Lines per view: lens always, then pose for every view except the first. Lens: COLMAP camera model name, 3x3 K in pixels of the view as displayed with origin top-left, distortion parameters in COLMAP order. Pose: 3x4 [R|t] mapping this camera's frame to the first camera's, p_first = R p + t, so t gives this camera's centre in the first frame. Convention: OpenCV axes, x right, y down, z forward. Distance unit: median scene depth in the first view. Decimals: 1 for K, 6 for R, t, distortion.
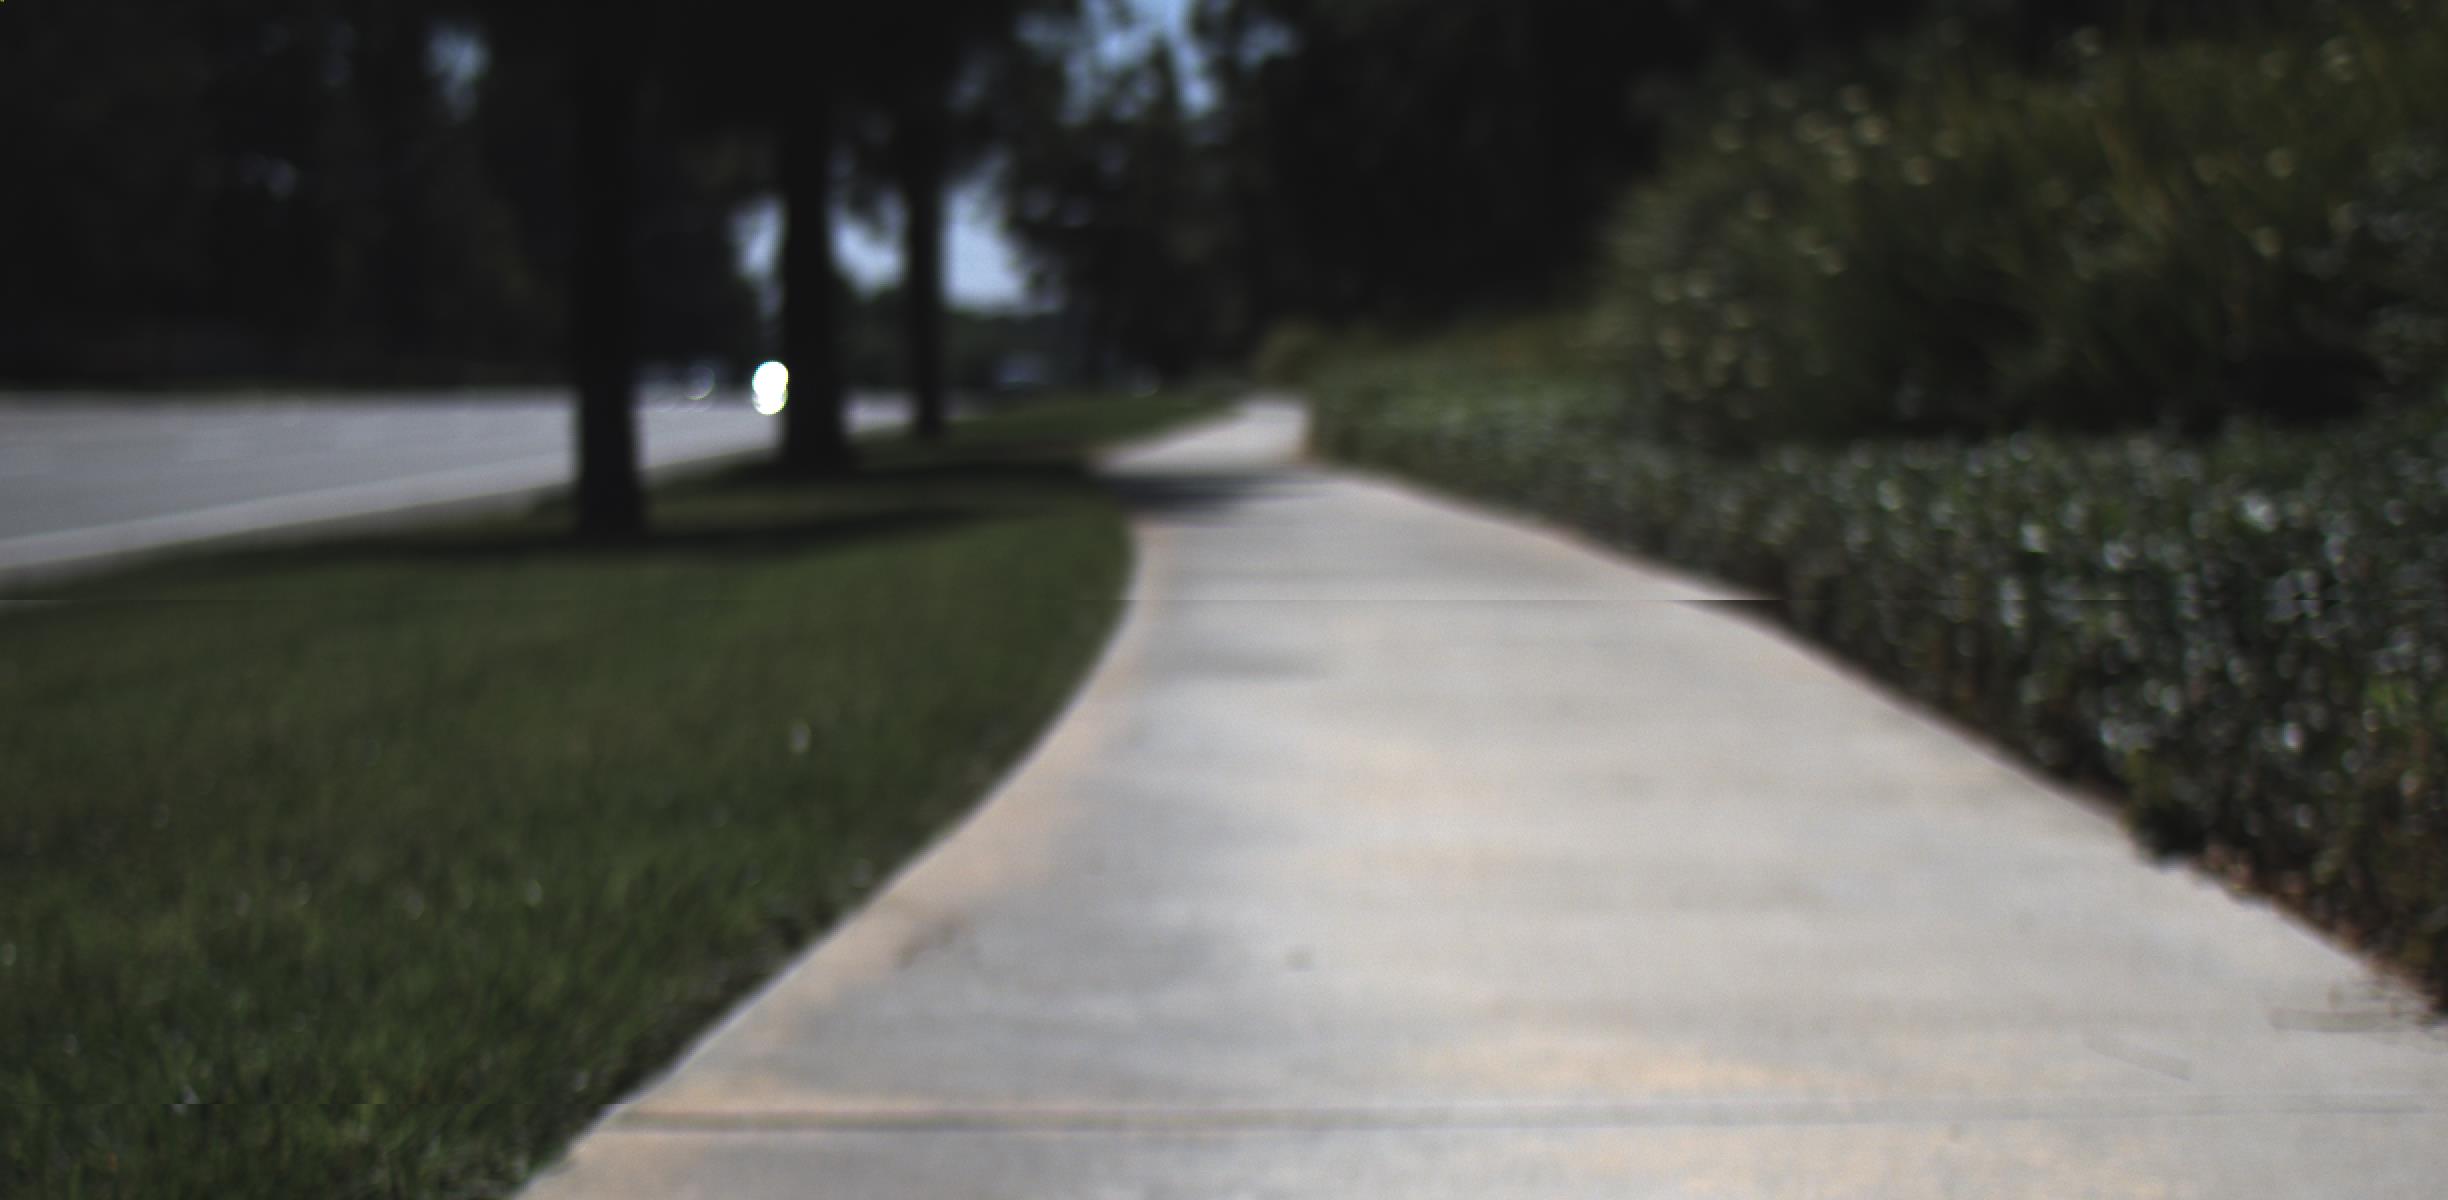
lens RADIAL K [[15772.1, 0, 1243.3], [0, 15772.1, 607.6], [0, 0, 1]] dist [2.690071, 0.000000]
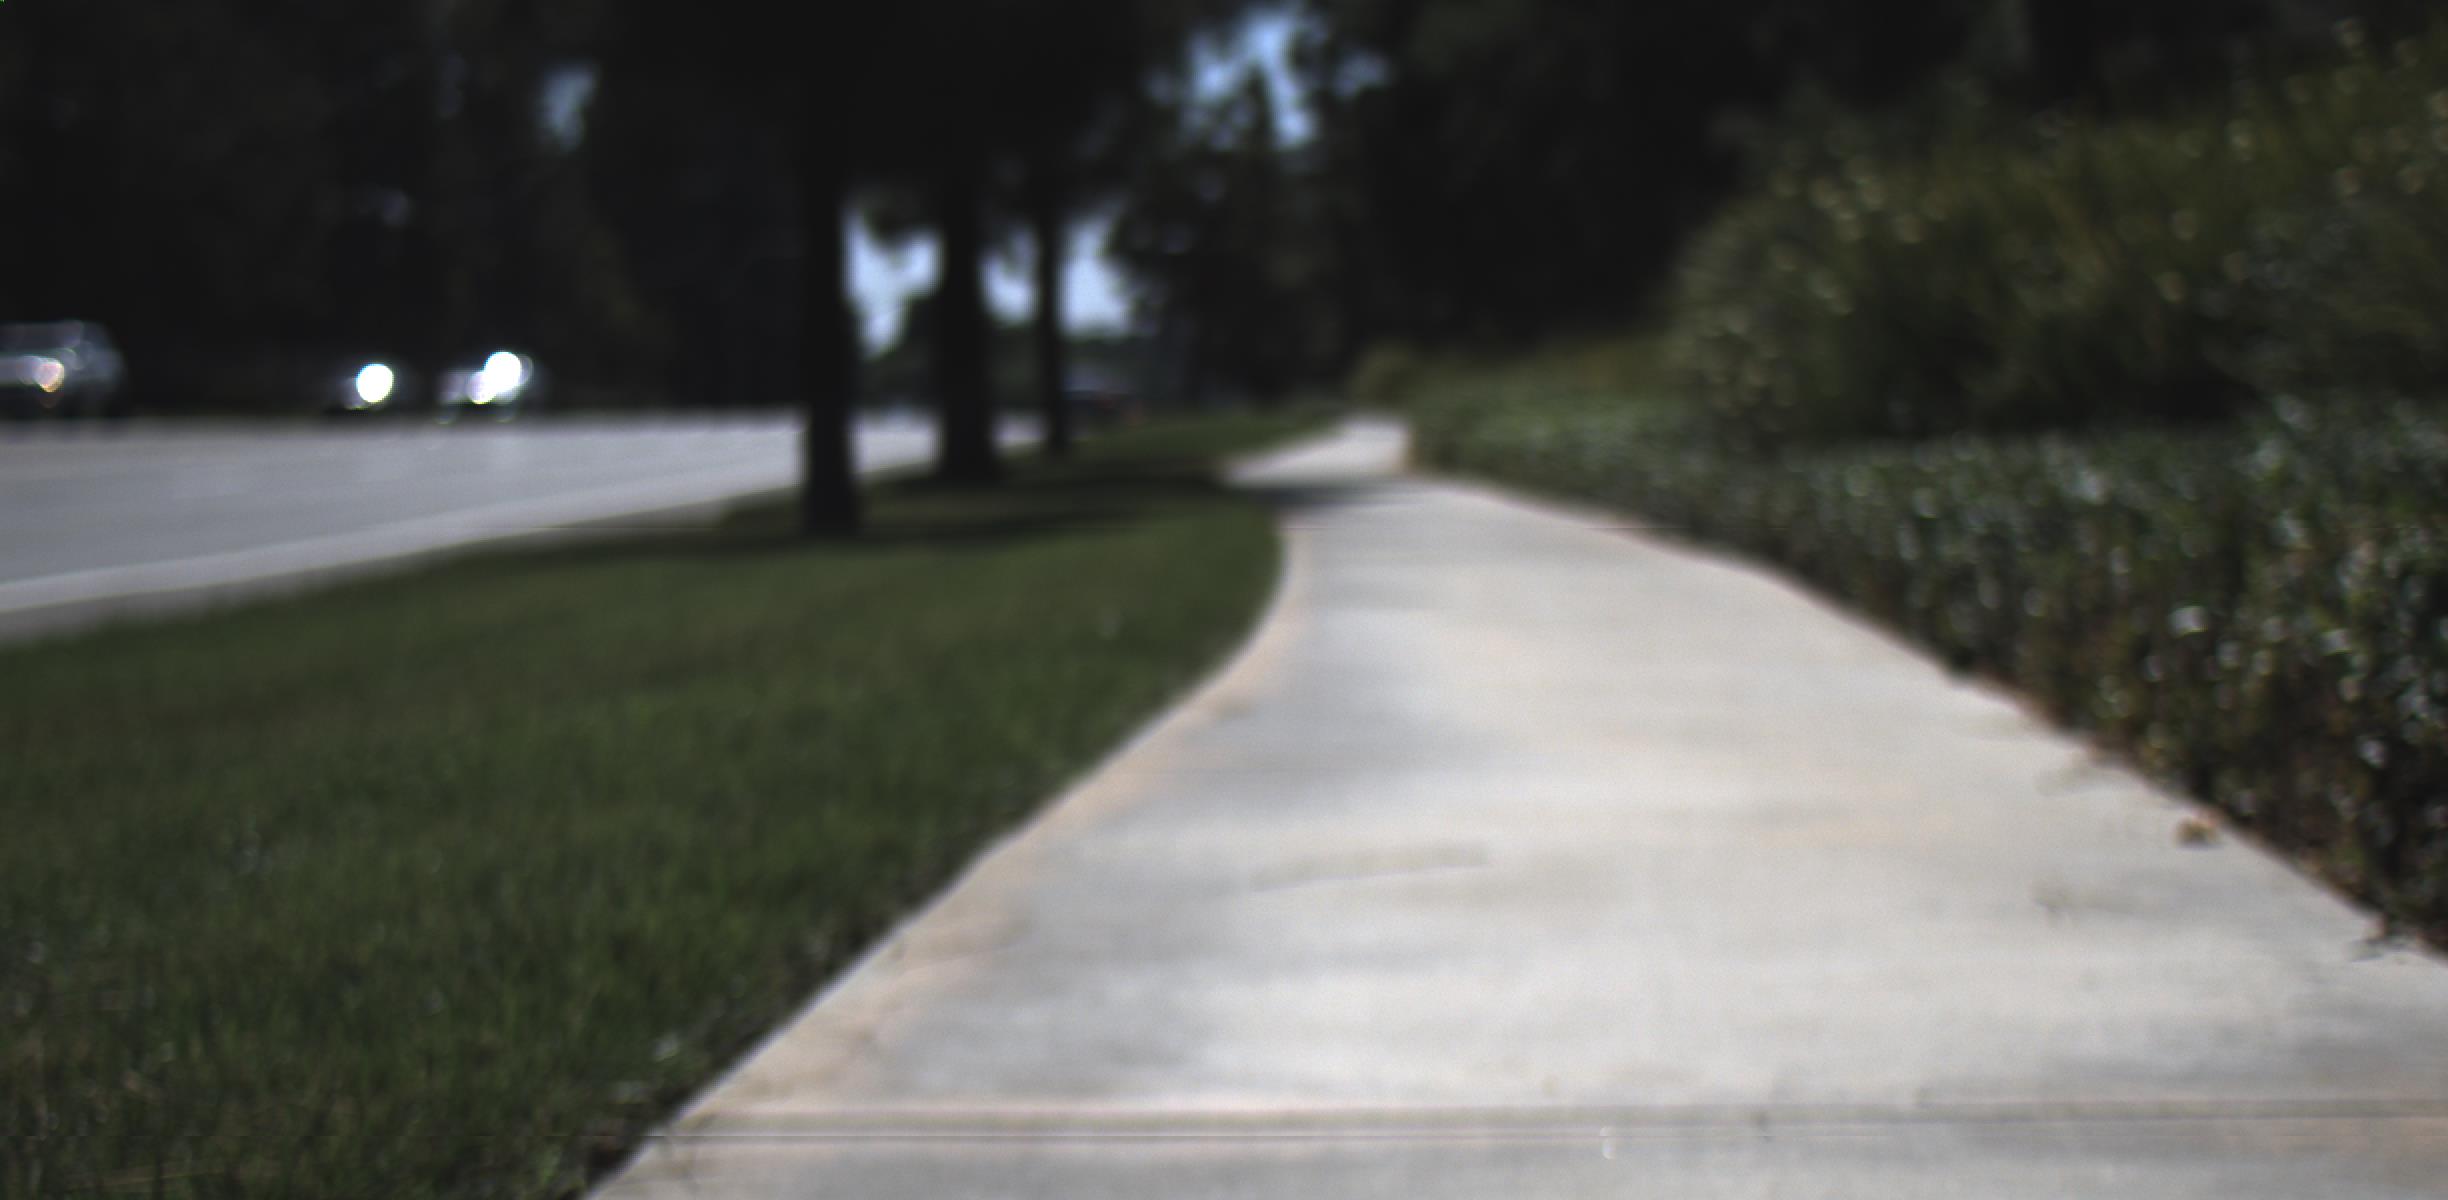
lens RADIAL K [[15772.1, 0, 1216.2], [0, 15772.1, 596.7], [0, 0, 1]] dist [2.690071, 0.000000]
pose [[0.999966, -0.003474, -0.007533, -0.001577], [0.003459, 0.999992, -0.002063, 0.002294], [0.007540, 0.002037, 0.999969, -0.150131]]
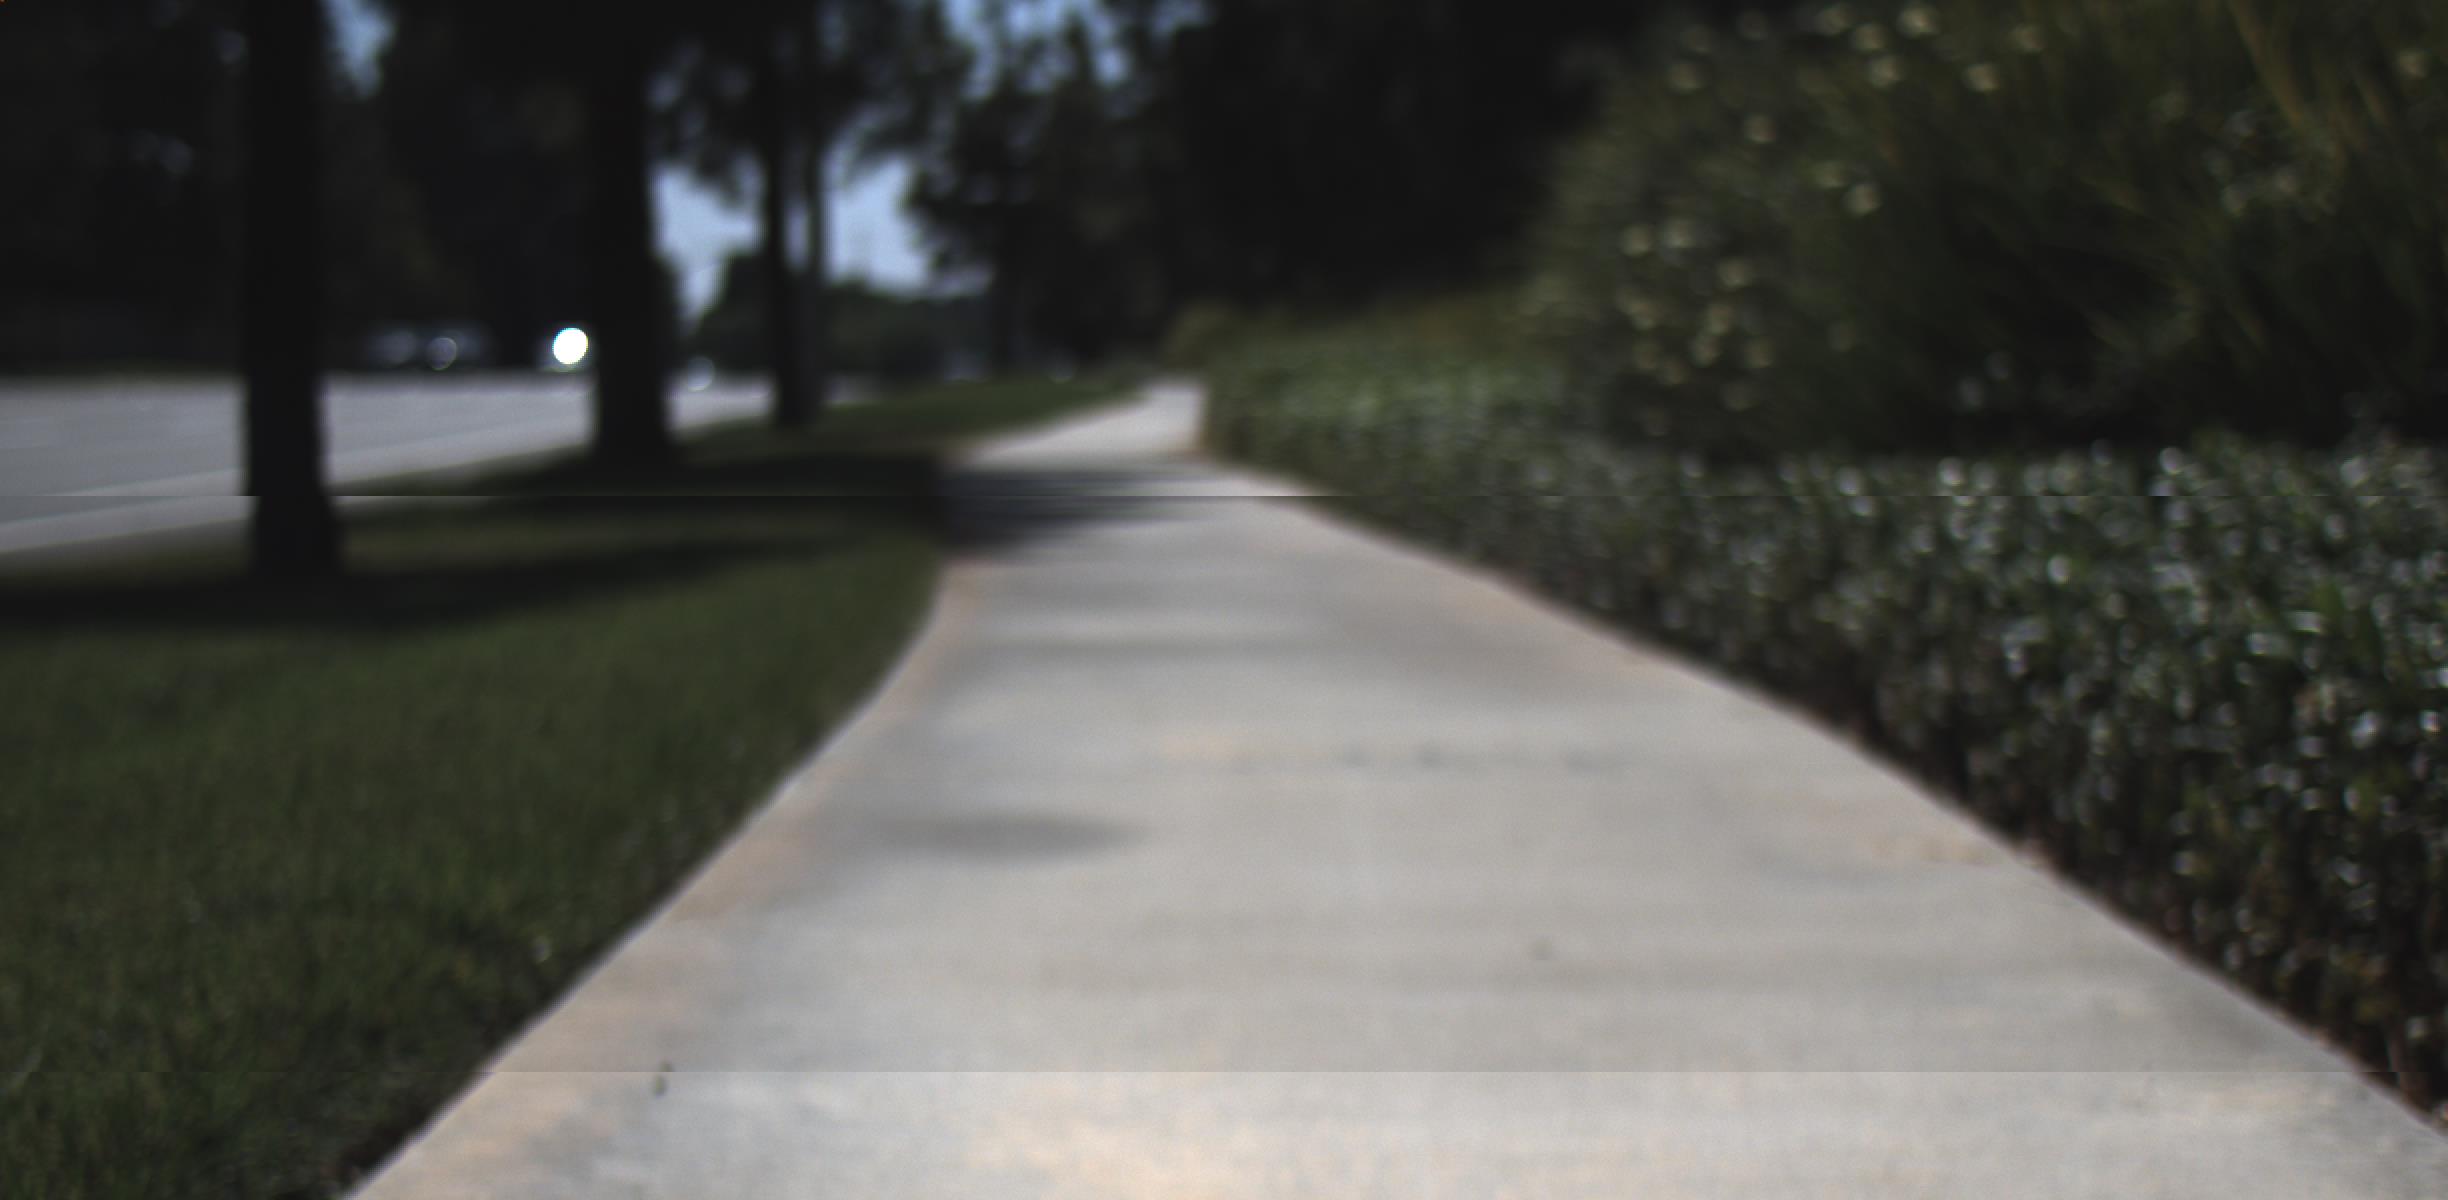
lens RADIAL K [[15772.1, 0, 1246.1], [0, 15772.1, 599.2], [0, 0, 1]] dist [2.690071, 0.000000]
pose [[0.999987, 0.001006, 0.005077, 0.002930], [-0.001008, 0.999999, 0.000475, -0.002223], [-0.005076, -0.000480, 0.999987, 0.163486]]
